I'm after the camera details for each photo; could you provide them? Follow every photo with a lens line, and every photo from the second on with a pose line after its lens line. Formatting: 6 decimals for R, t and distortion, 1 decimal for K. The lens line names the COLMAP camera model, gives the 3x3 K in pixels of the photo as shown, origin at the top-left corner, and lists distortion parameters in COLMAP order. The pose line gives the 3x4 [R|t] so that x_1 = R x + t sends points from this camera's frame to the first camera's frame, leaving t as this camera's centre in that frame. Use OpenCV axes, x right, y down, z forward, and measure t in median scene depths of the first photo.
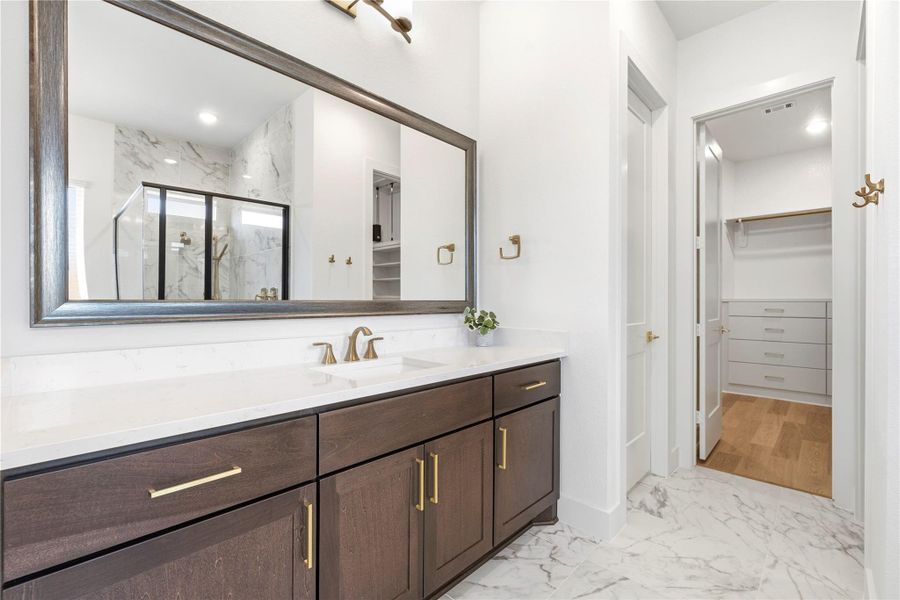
lens RADIAL K [[390.6, 0, 452.3], [0, 390.6, 301.9], [0, 0, 1]] dist [-0.003441, 0.000001]
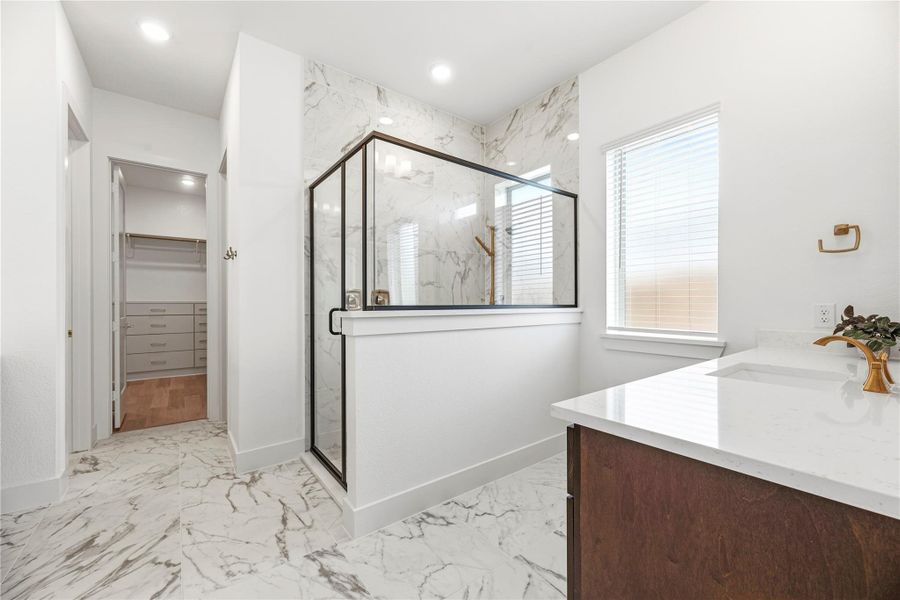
lens RADIAL K [[359.7, 0, 452.6], [0, 359.7, 303.2], [0, 0, 1]] dist [0.004706, 0.000615]
pose [[0.155457, -0.002107, 0.987840, -0.387811], [0.003978, 0.999991, 0.001507, 0.000812], [-0.987835, 0.003696, 0.155464, -0.290451]]
